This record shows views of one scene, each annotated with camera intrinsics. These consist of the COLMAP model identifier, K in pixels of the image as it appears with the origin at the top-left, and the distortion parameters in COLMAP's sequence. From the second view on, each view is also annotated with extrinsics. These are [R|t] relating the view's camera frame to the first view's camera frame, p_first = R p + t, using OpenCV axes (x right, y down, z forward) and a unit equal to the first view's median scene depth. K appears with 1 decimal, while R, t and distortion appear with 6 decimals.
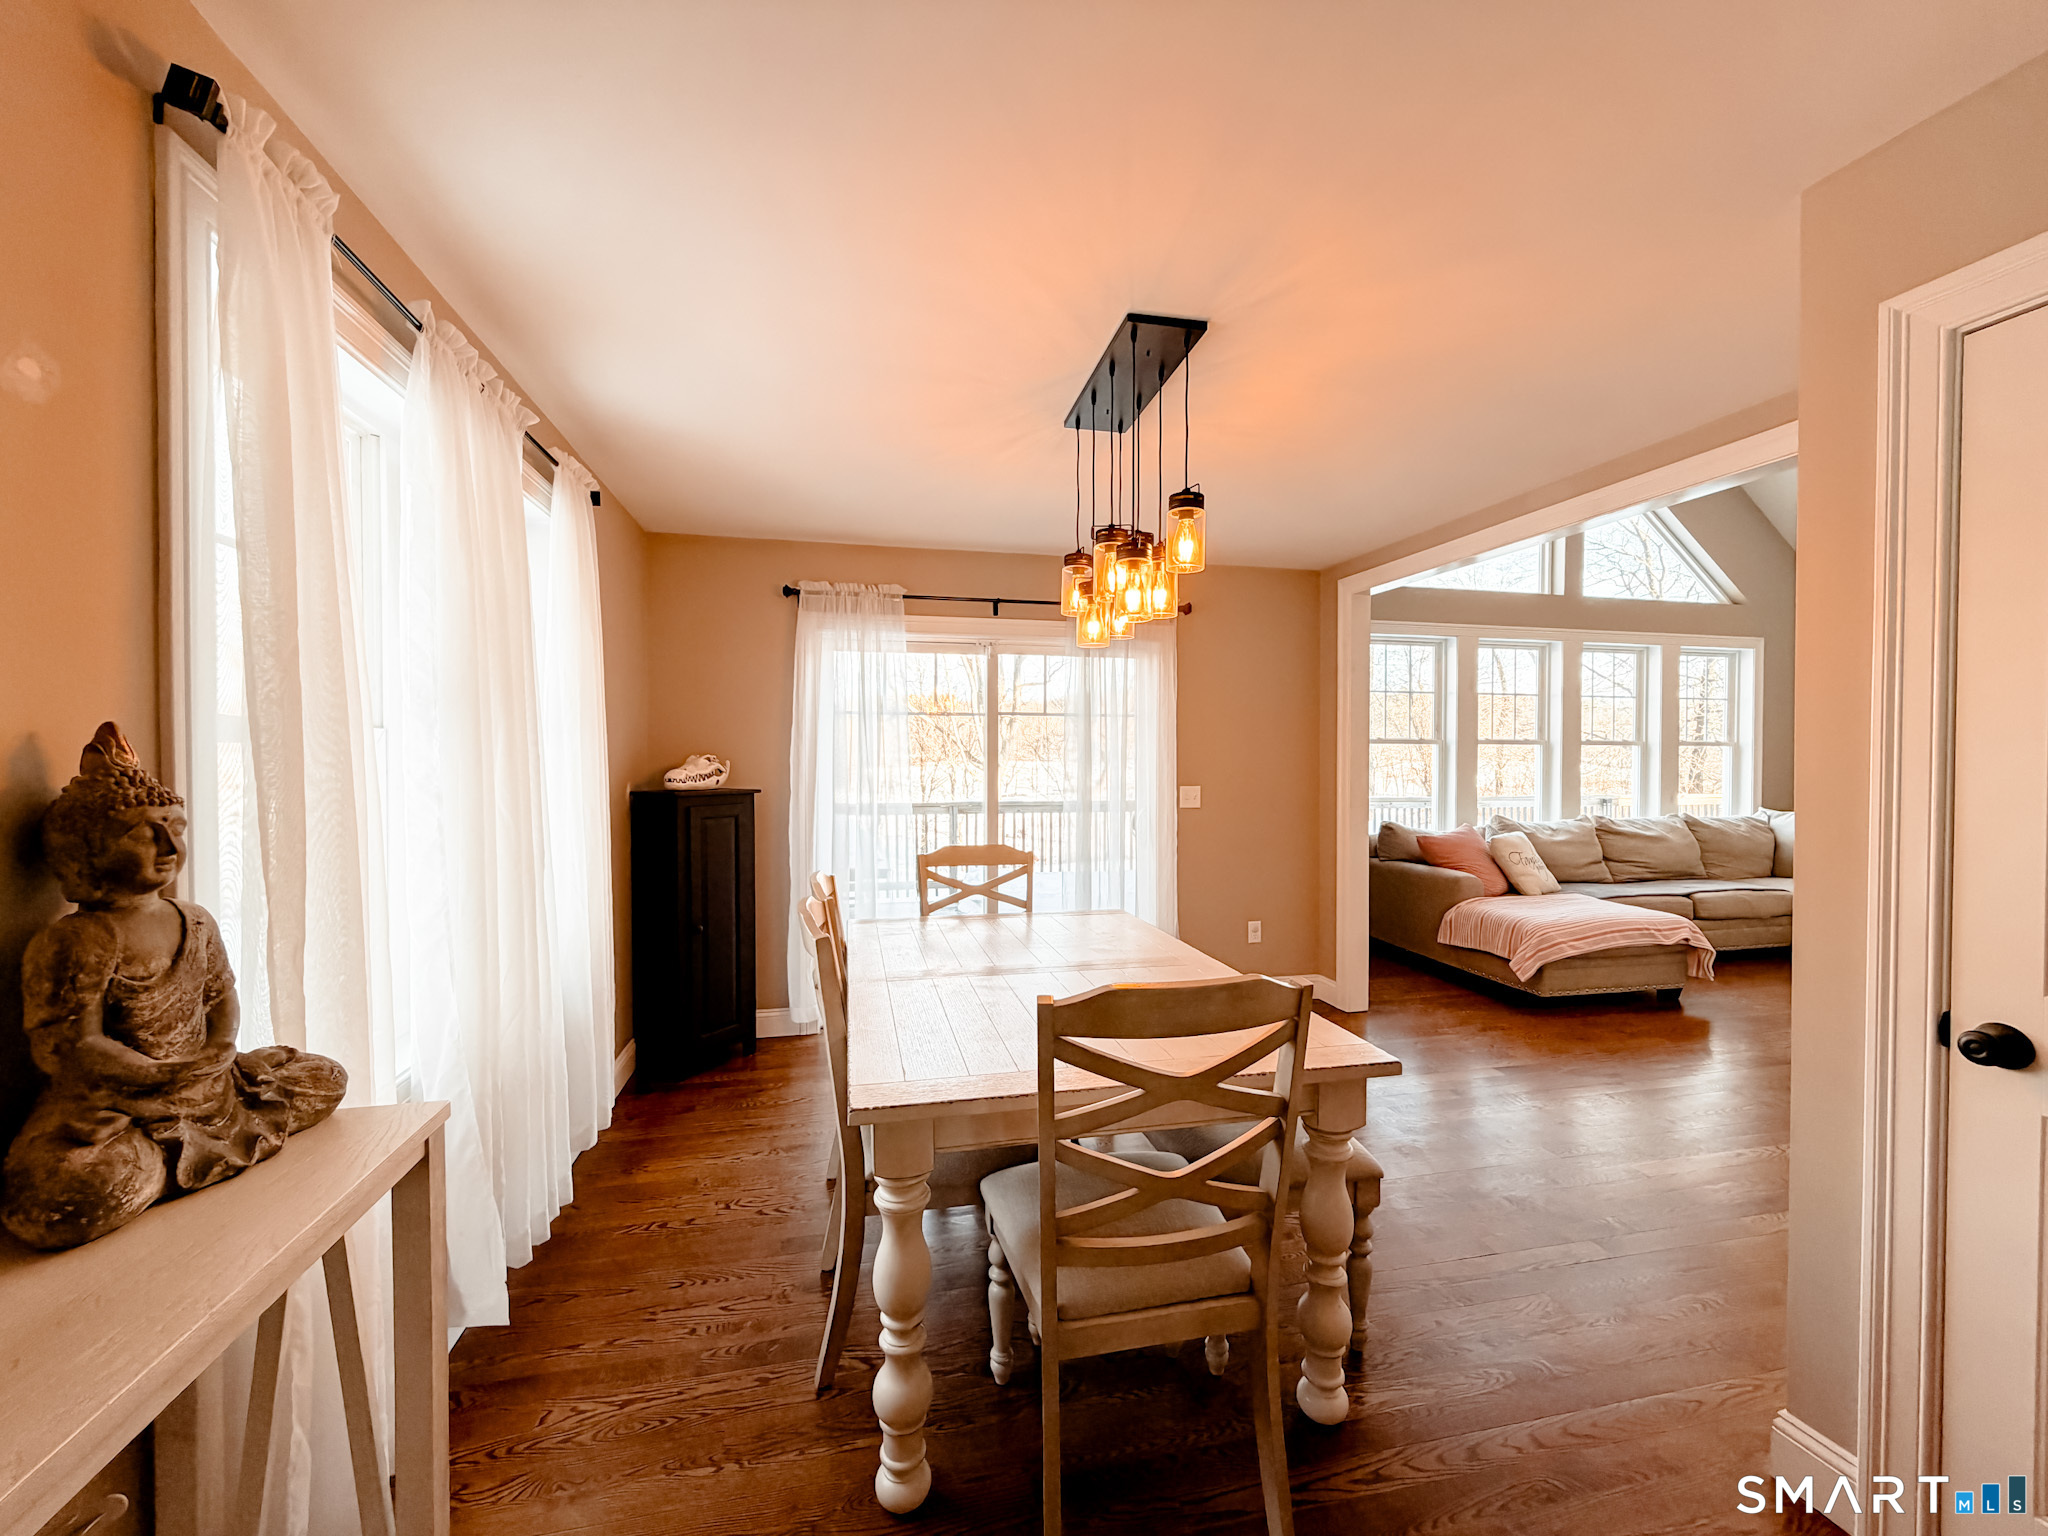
lens RADIAL K [[811.3, 0, 1024.0], [0, 811.3, 768.0], [0, 0, 1]] dist [-0.000512, -0.000080]
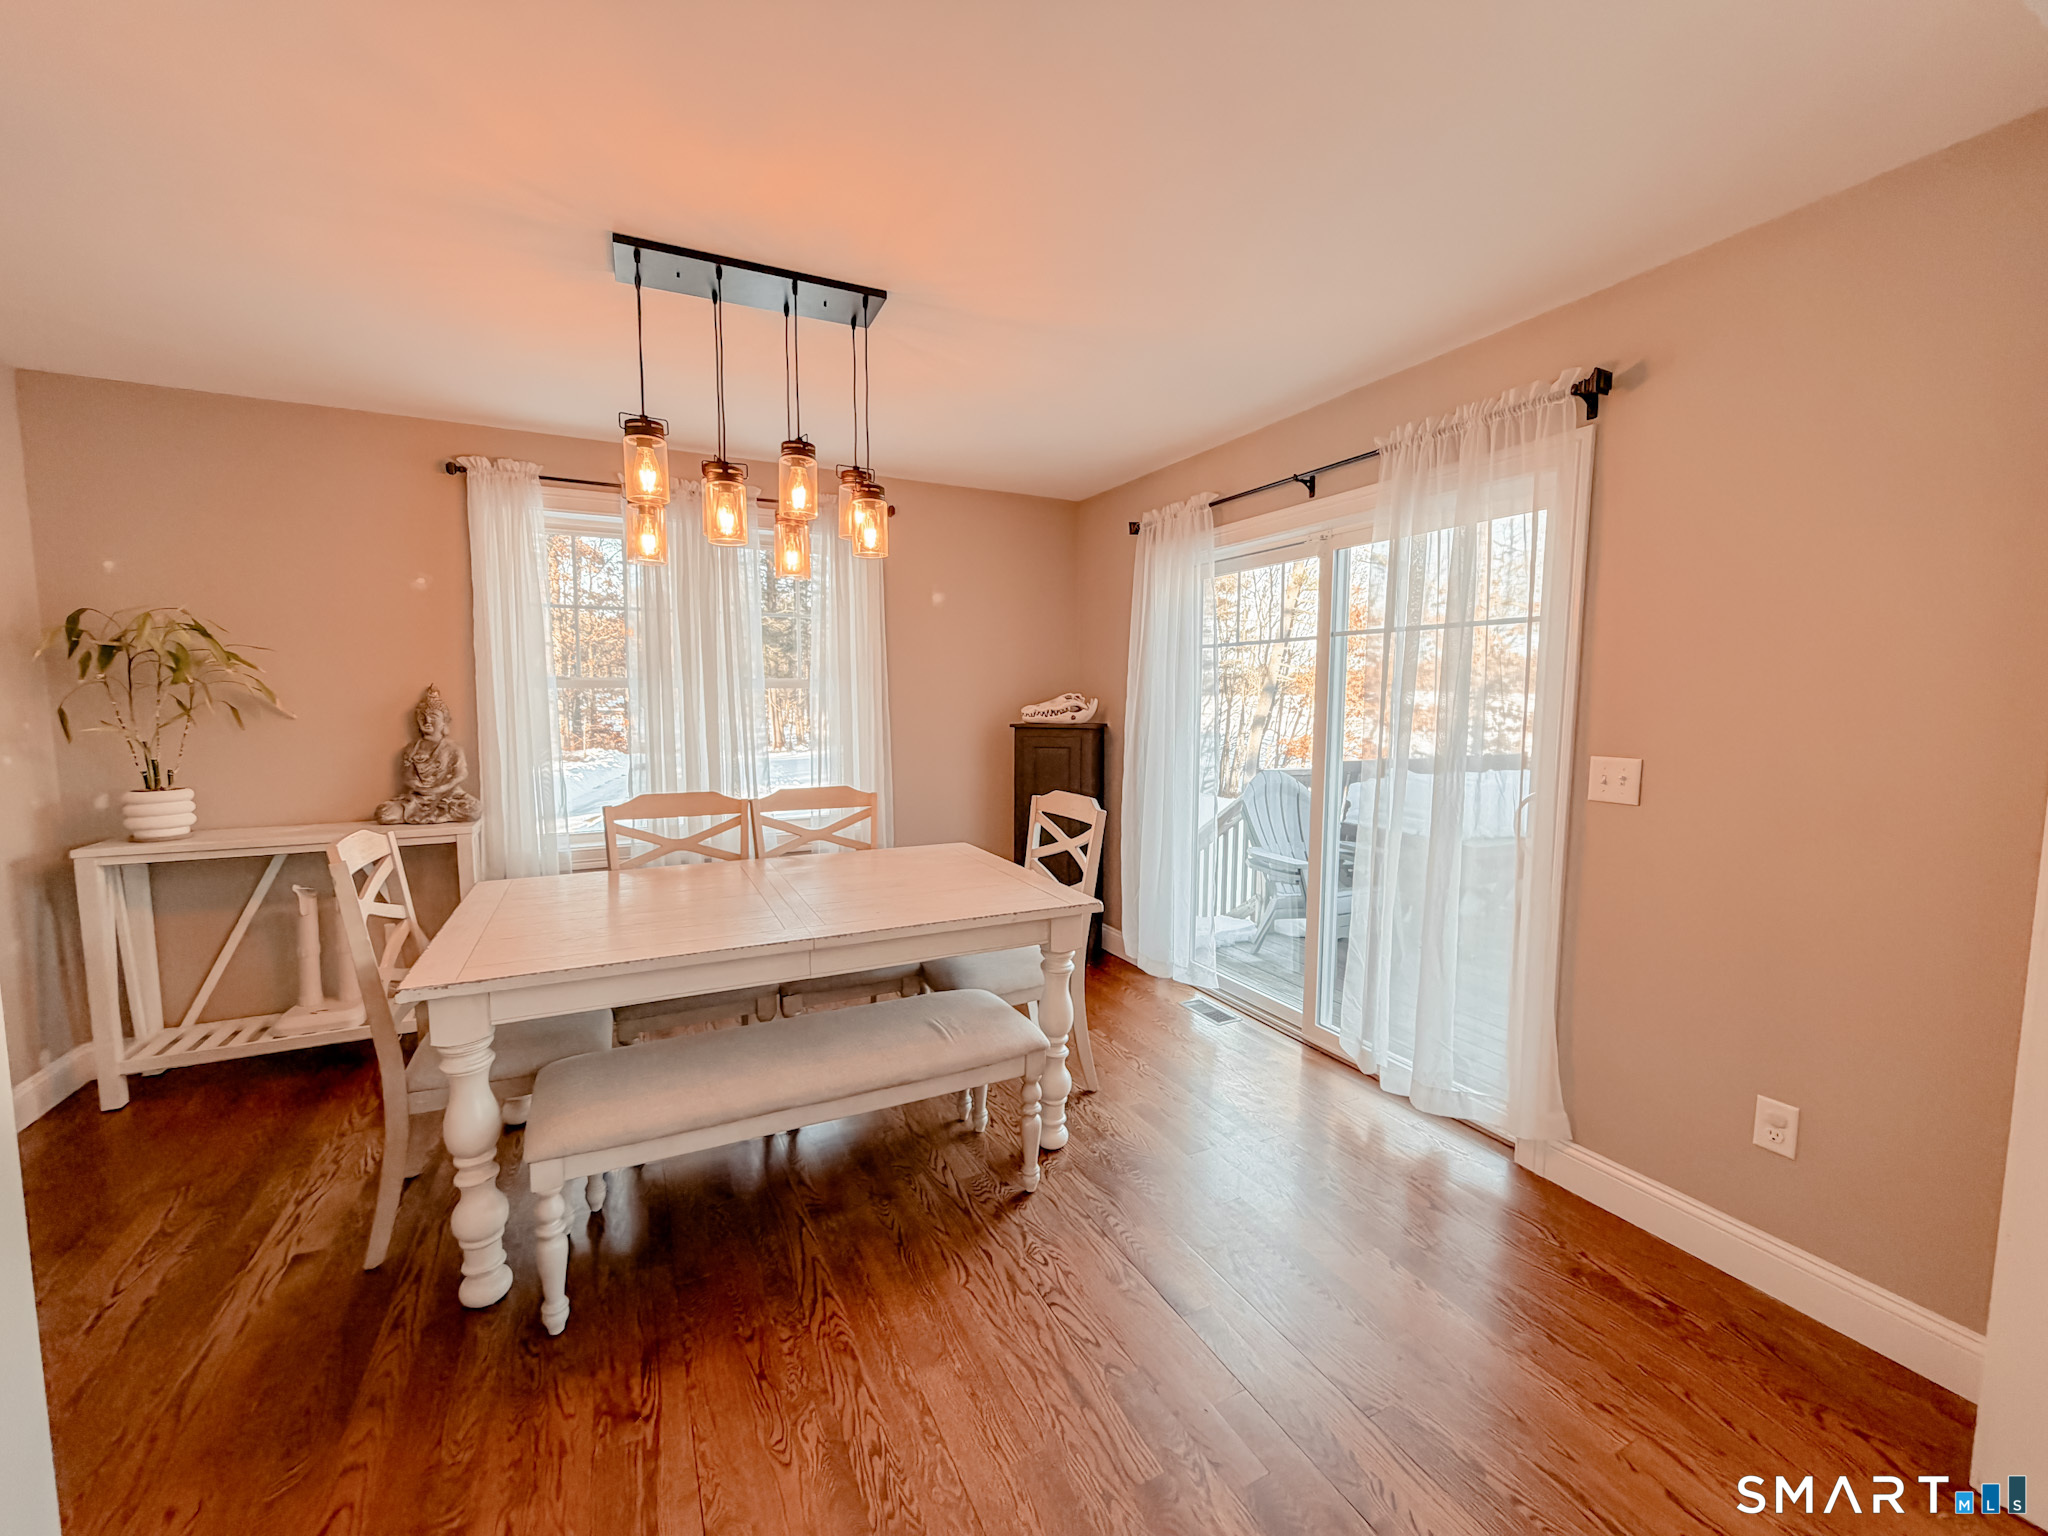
lens RADIAL K [[818.7, 0, 1023.5], [0, 818.7, 770.3], [0, 0, 1]] dist [0.001369, 0.000172]
pose [[0.243579, 0.087679, -0.965910, 0.443332], [-0.015394, 0.996129, 0.086540, -0.004653], [0.969759, -0.006210, 0.243986, 0.411114]]
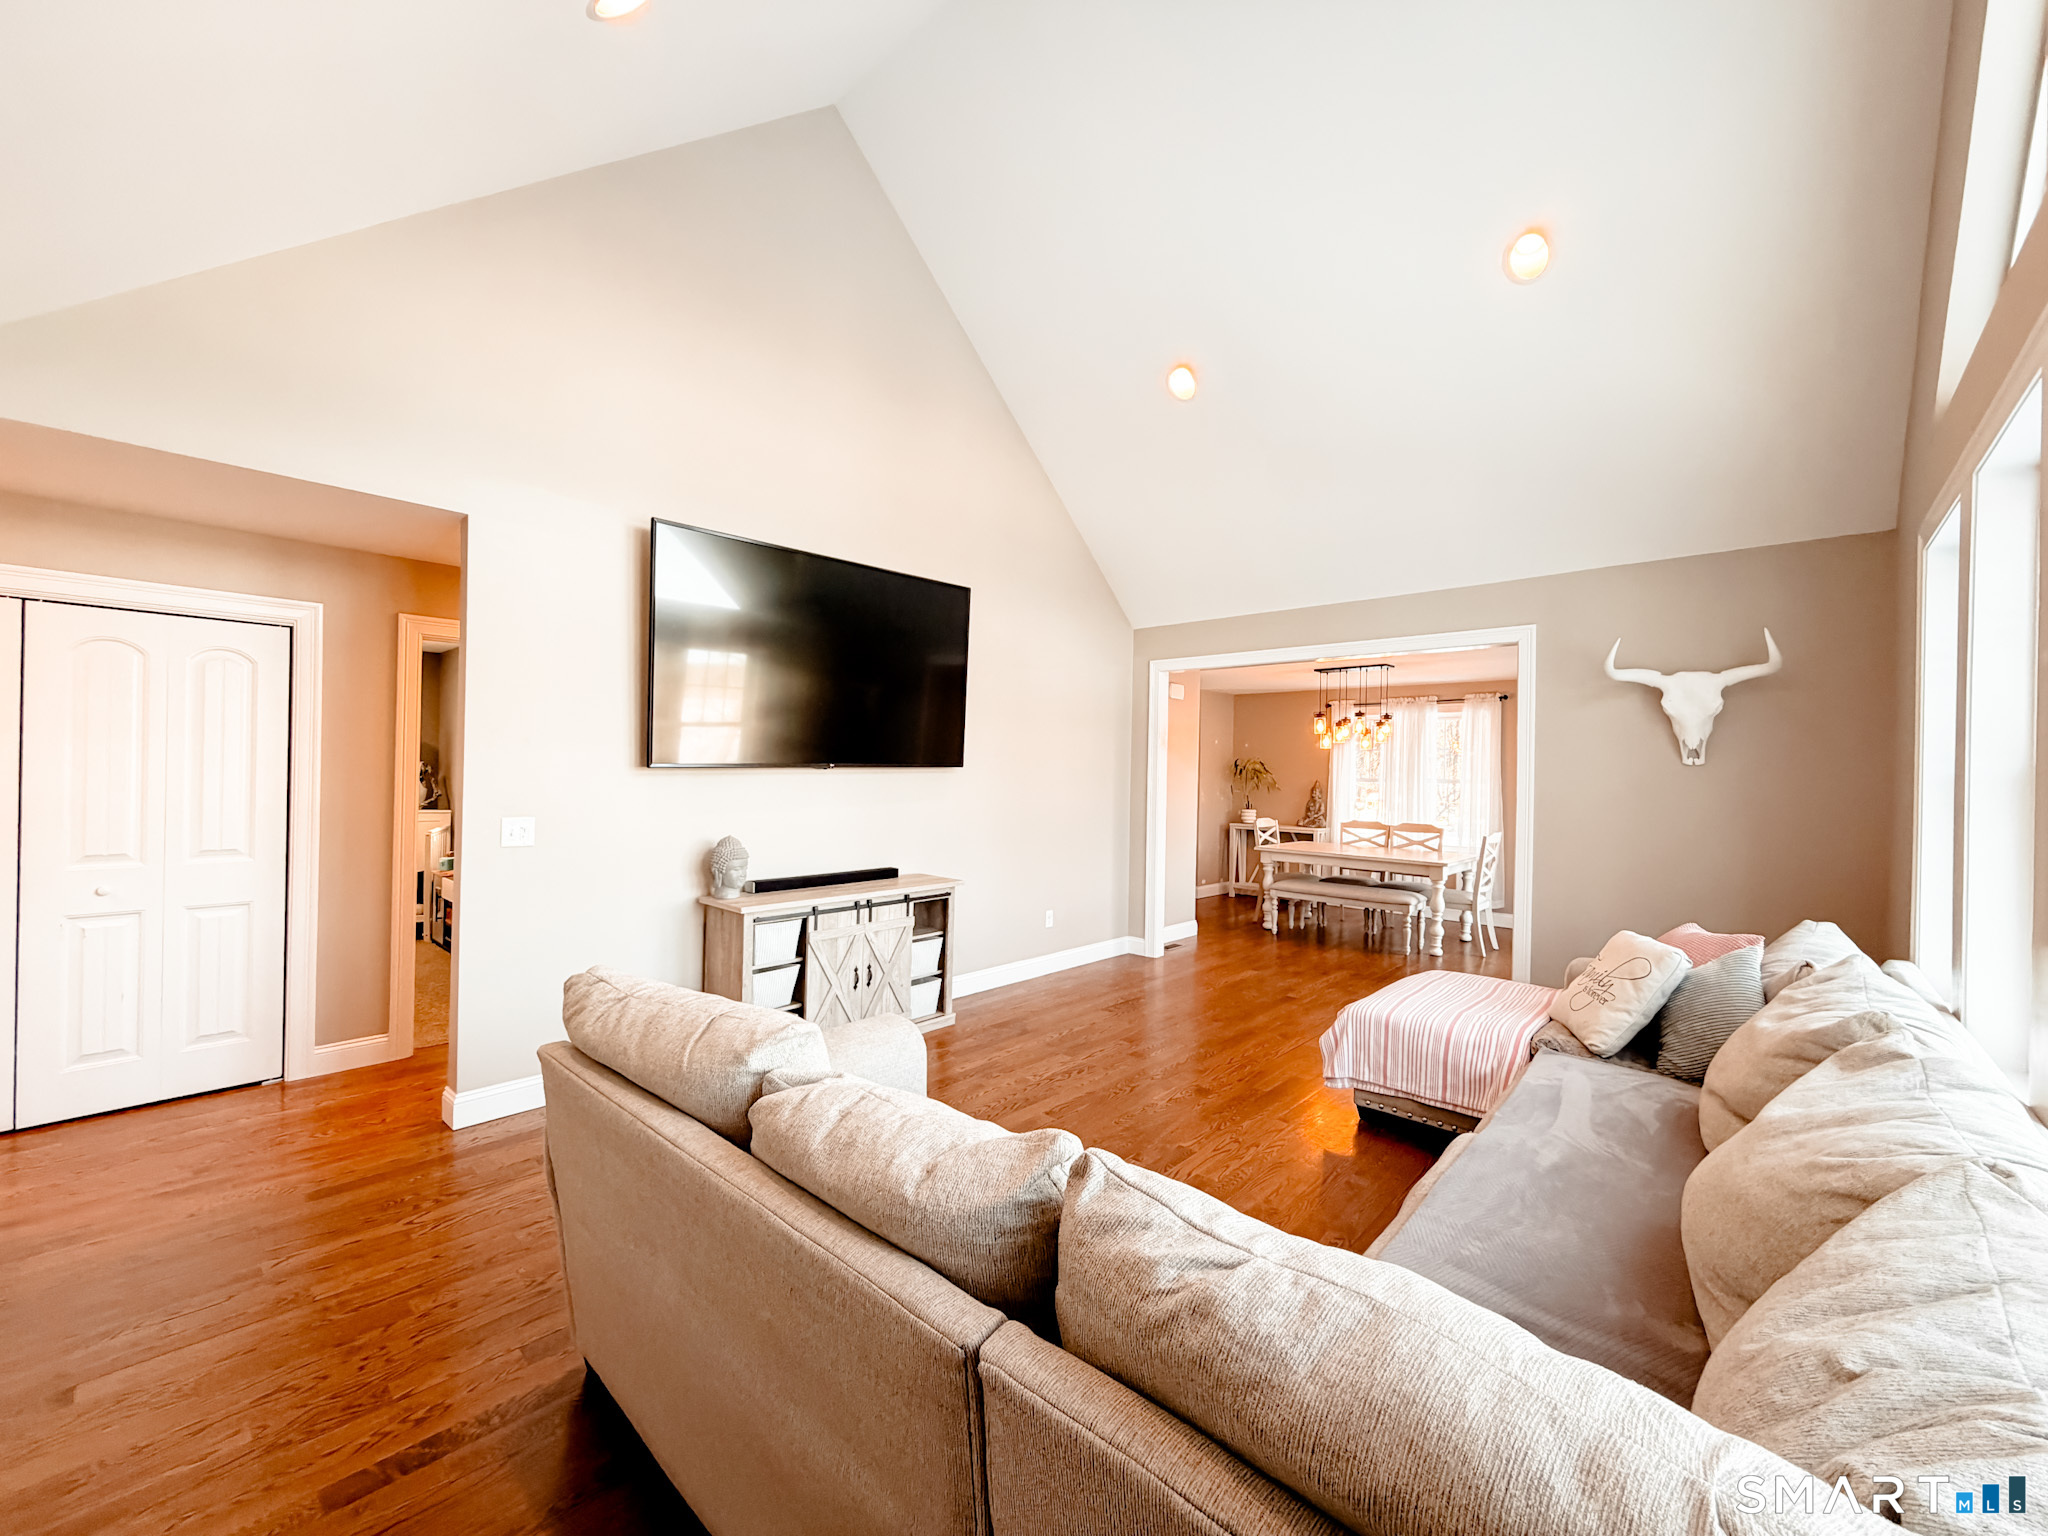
lens RADIAL K [[818.7, 0, 1023.5], [0, 818.7, 770.3], [0, 0, 1]] dist [0.001369, 0.000172]
pose [[-0.819490, -0.018607, -0.572791, 1.179611], [-0.028555, 0.999557, 0.008384, -0.024312], [0.572381, 0.023227, -0.819659, 1.129125]]
